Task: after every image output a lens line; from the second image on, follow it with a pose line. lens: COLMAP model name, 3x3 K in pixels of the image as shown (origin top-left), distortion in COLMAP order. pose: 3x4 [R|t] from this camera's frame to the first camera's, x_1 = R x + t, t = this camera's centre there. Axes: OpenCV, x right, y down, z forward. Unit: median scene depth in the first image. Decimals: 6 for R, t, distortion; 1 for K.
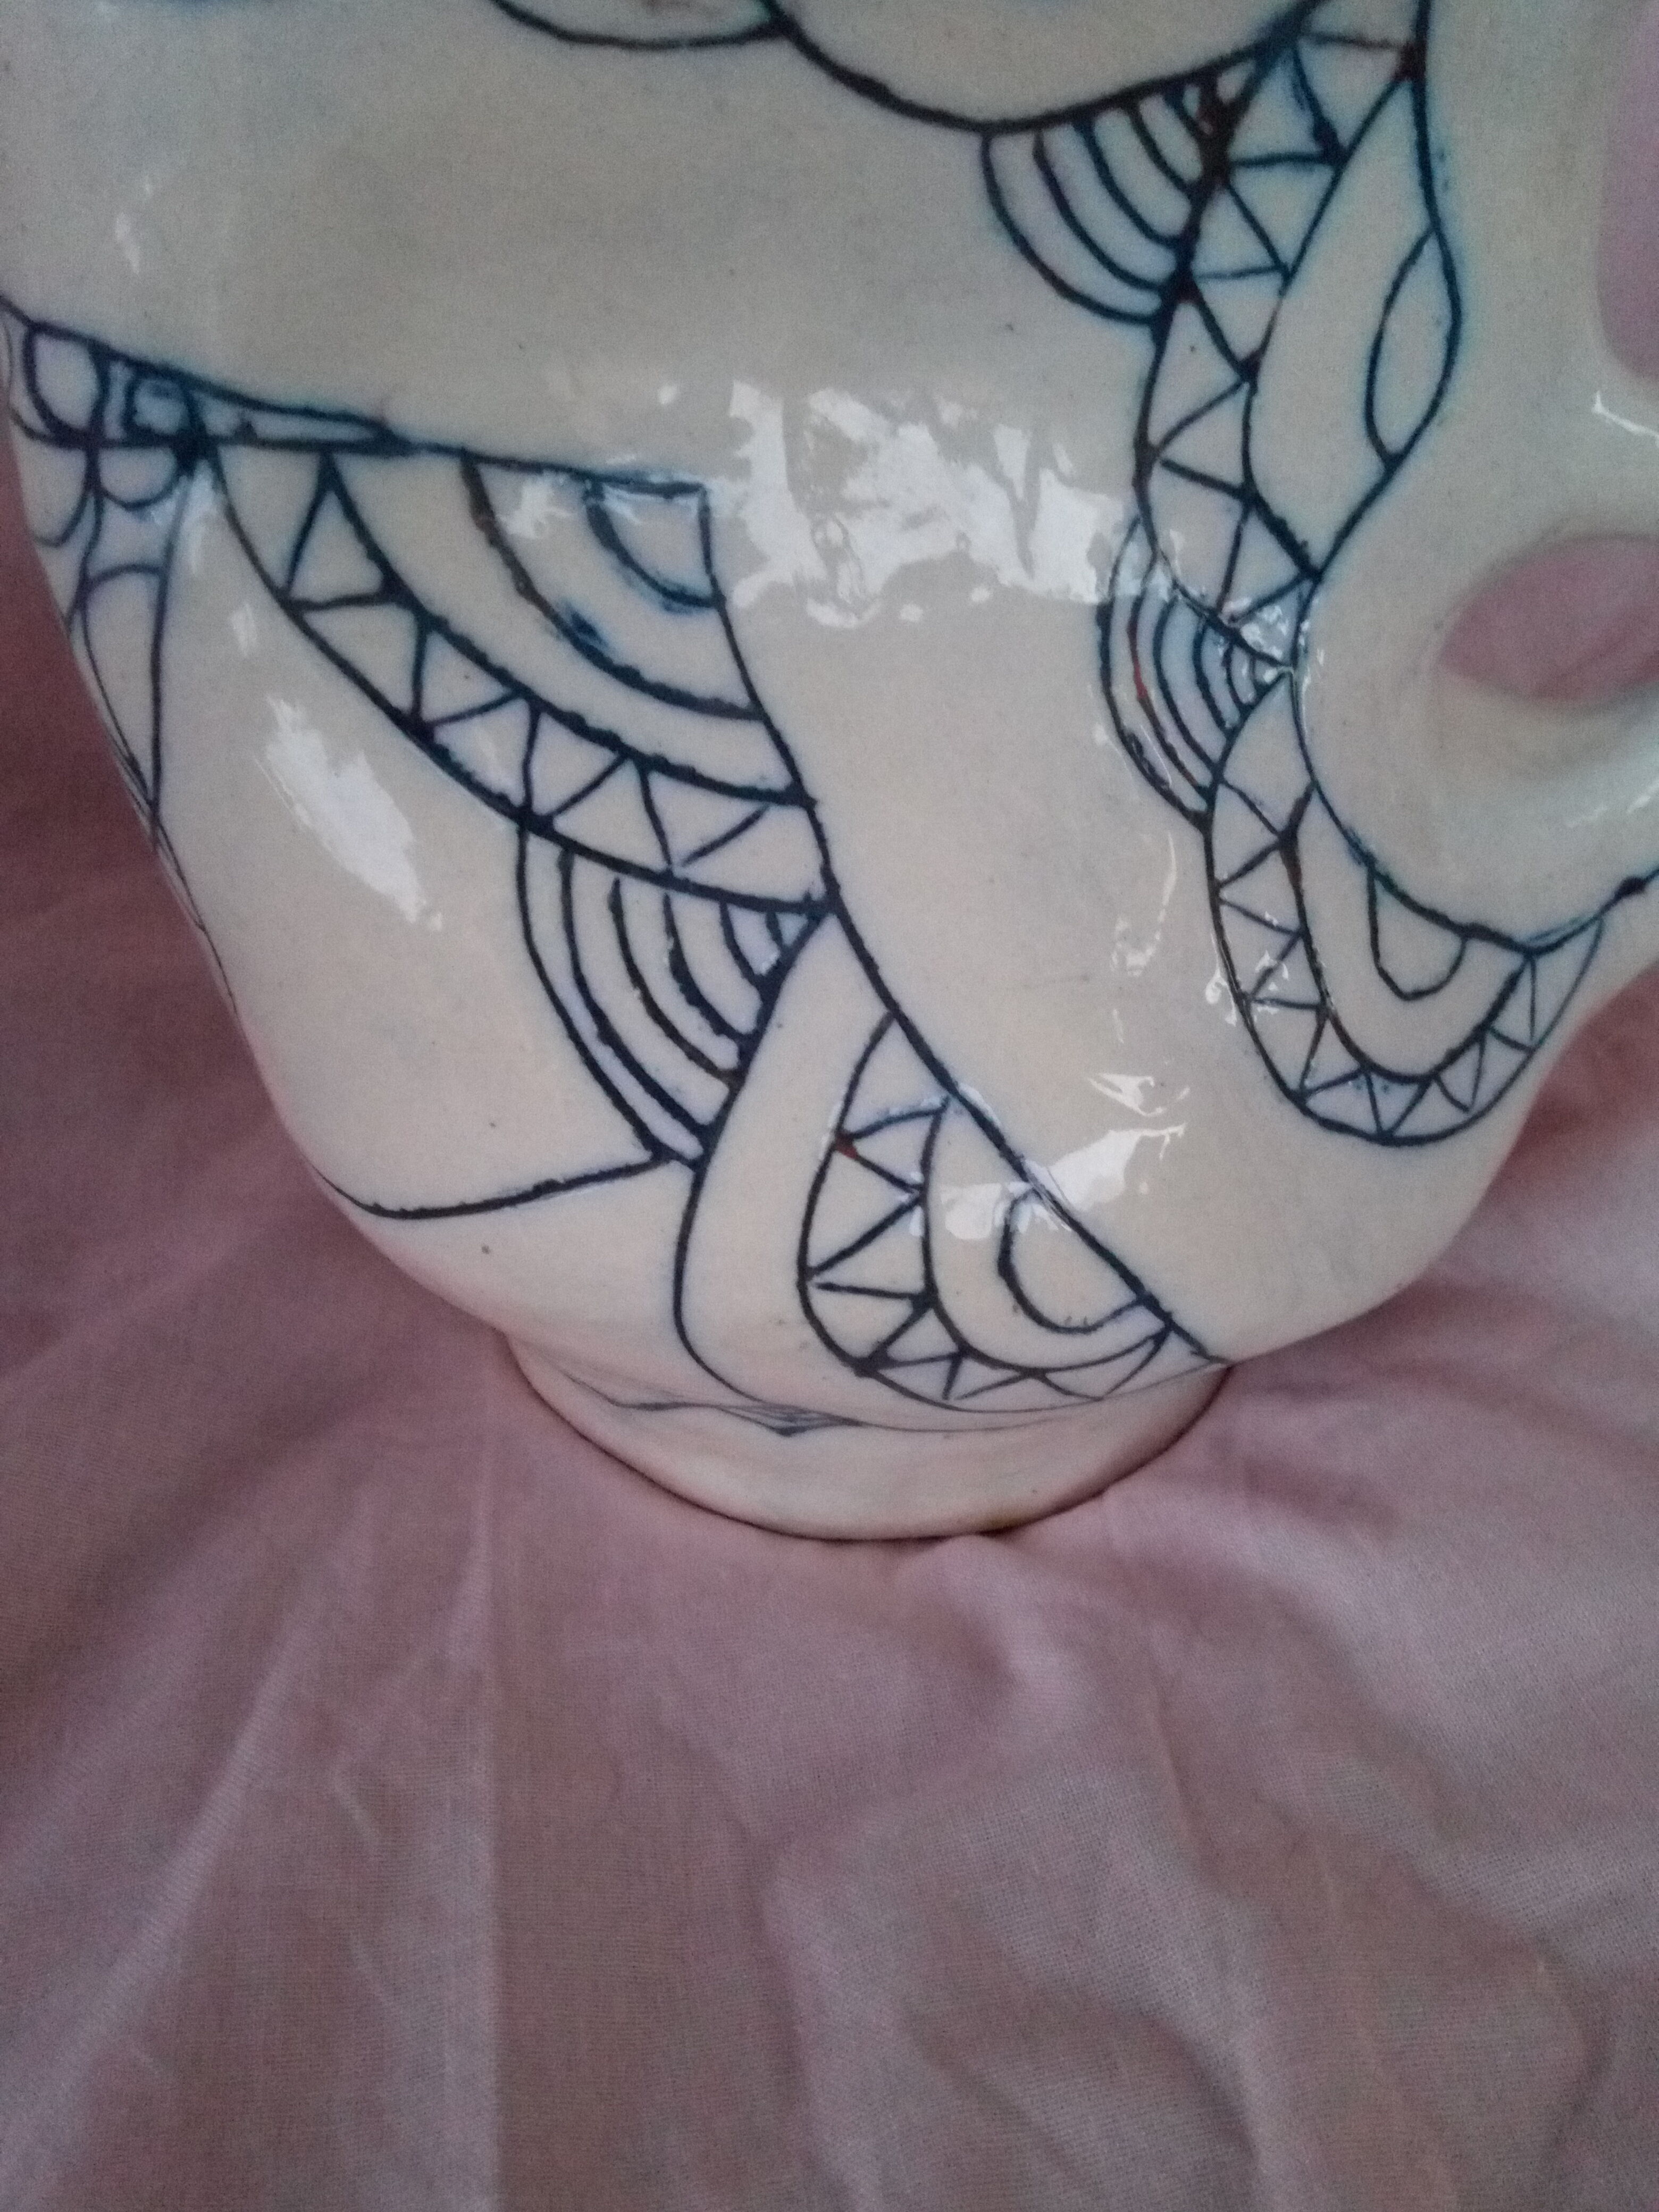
lens RADIAL K [[1755.4, 0, 853.4], [0, 1755.4, 1089.7], [0, 0, 1]] dist [0.107520, -0.220913]
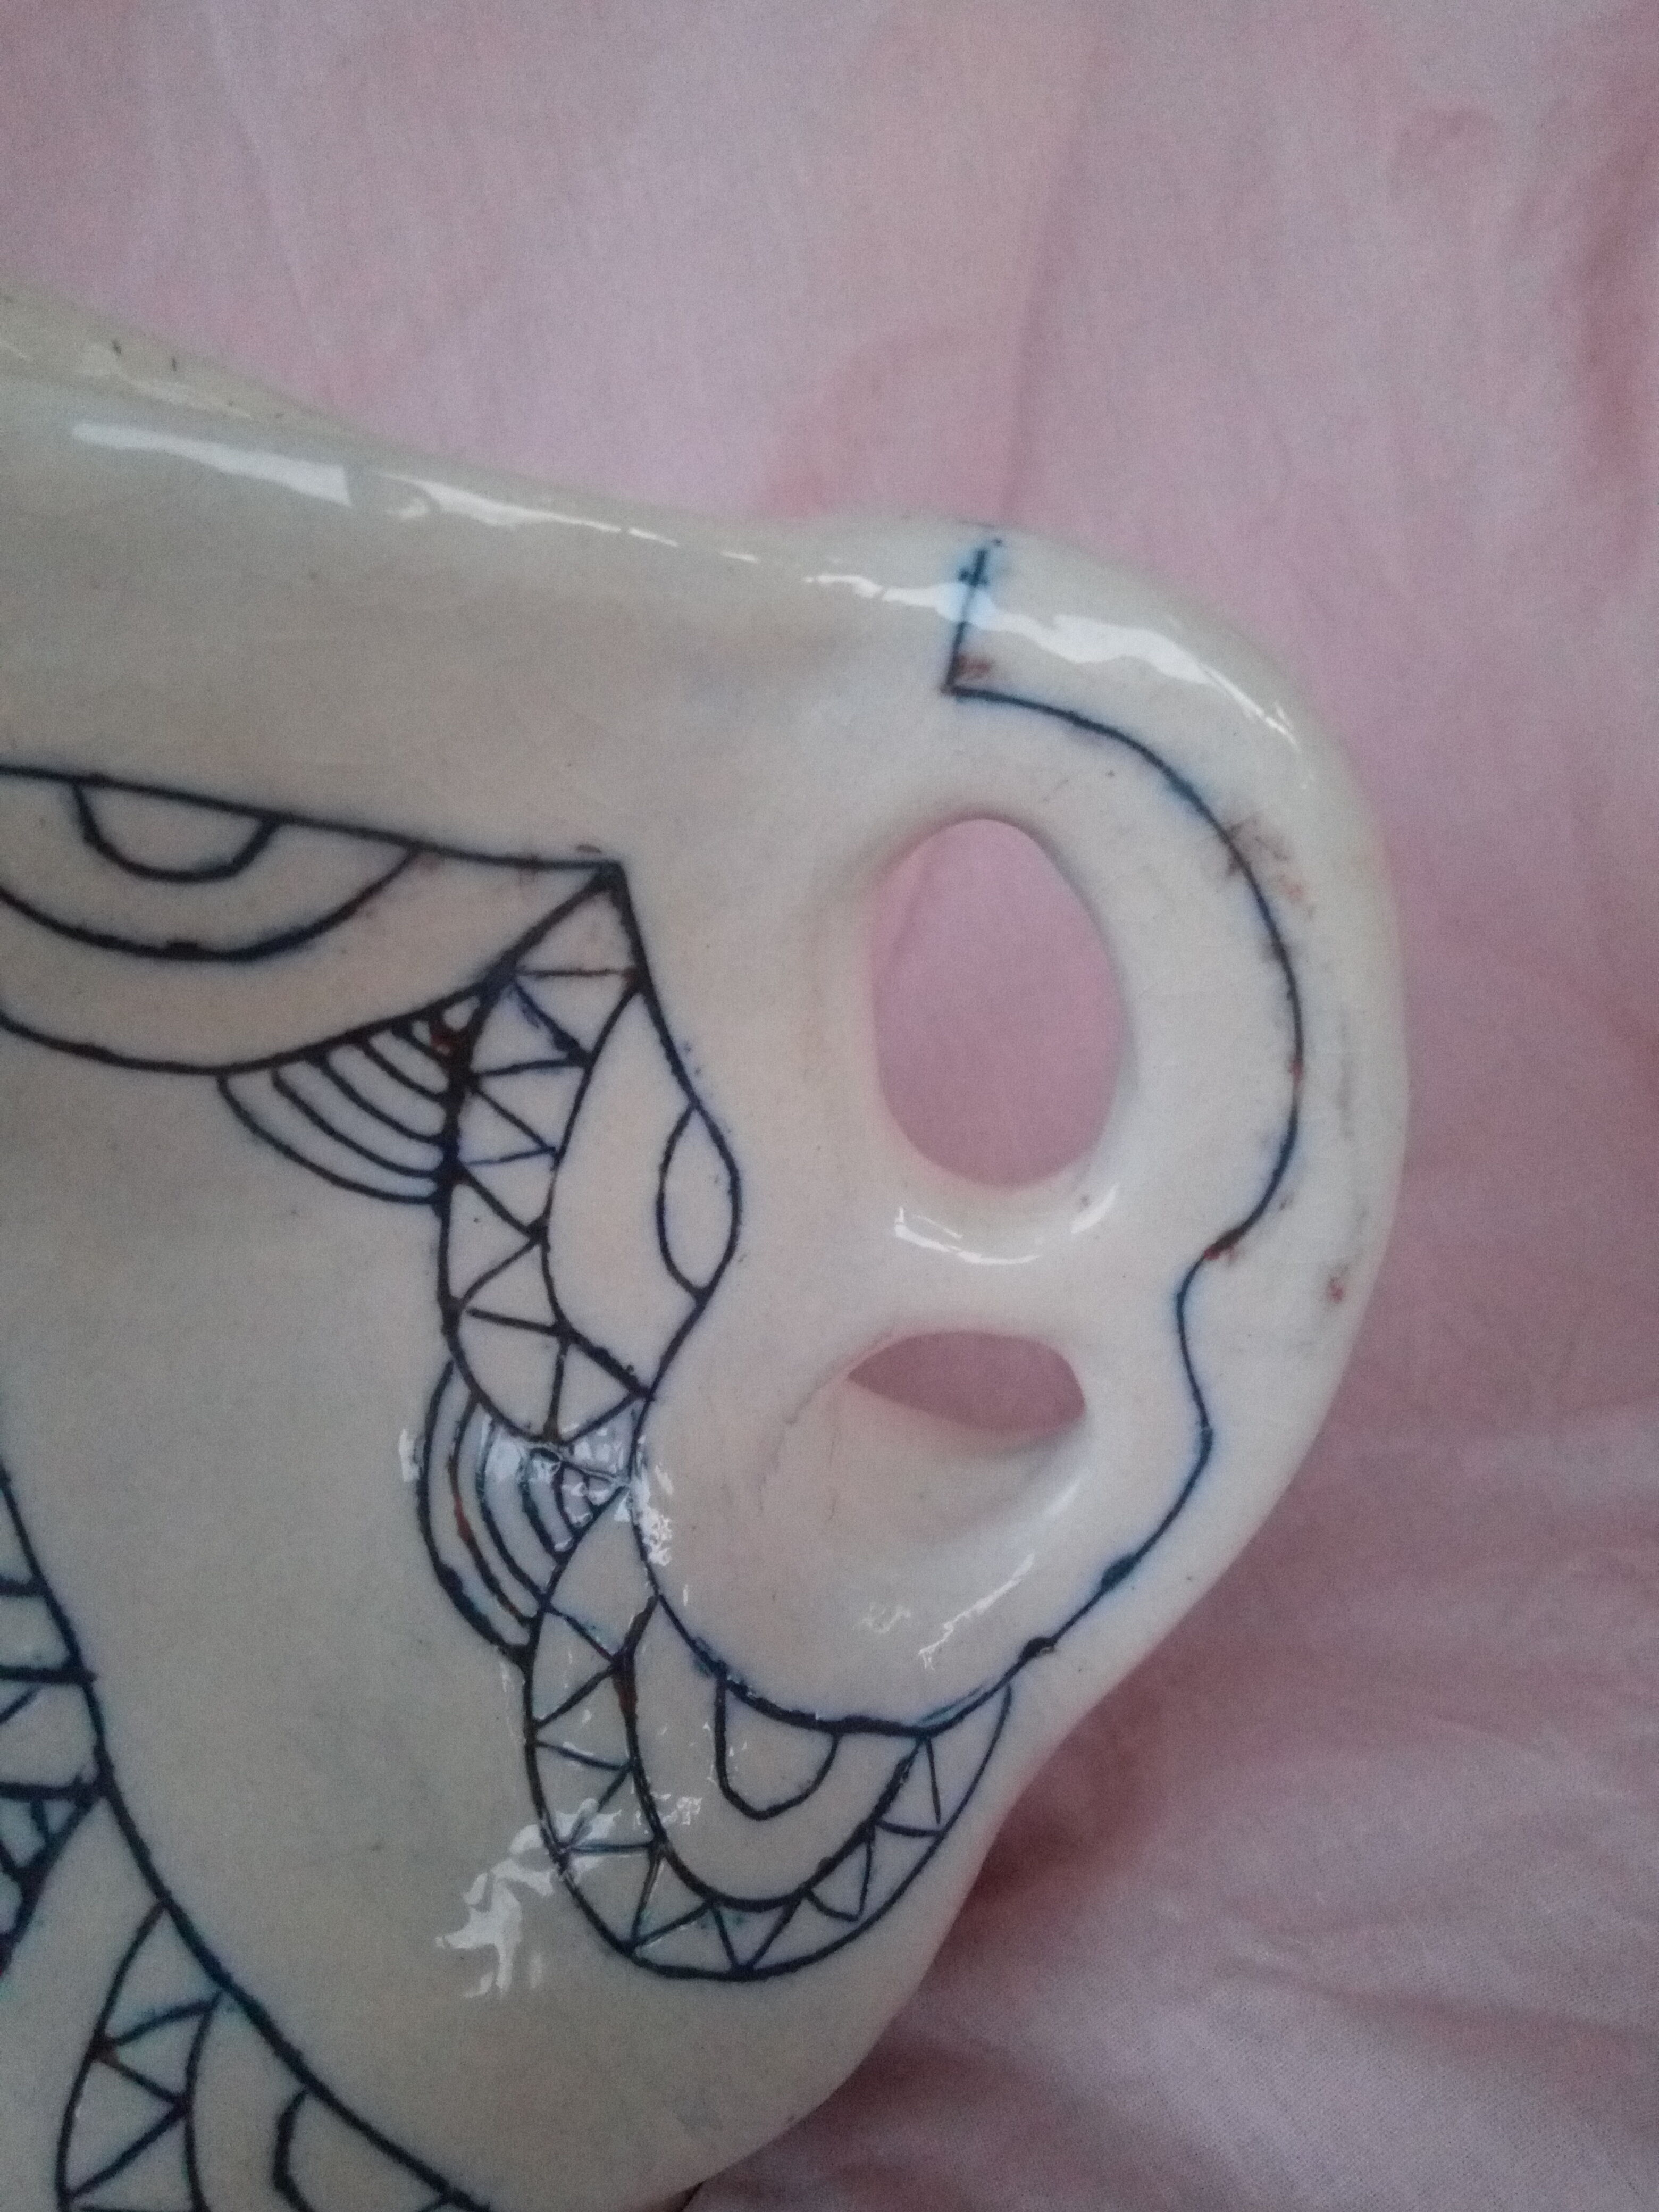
lens RADIAL K [[1755.4, 0, 853.4], [0, 1755.4, 1089.7], [0, 0, 1]] dist [0.107520, -0.220913]
pose [[0.999172, -0.031942, 0.025212, 0.382096], [0.036796, 0.973768, -0.224549, -0.240045], [-0.017378, 0.225290, 0.974137, -0.051921]]
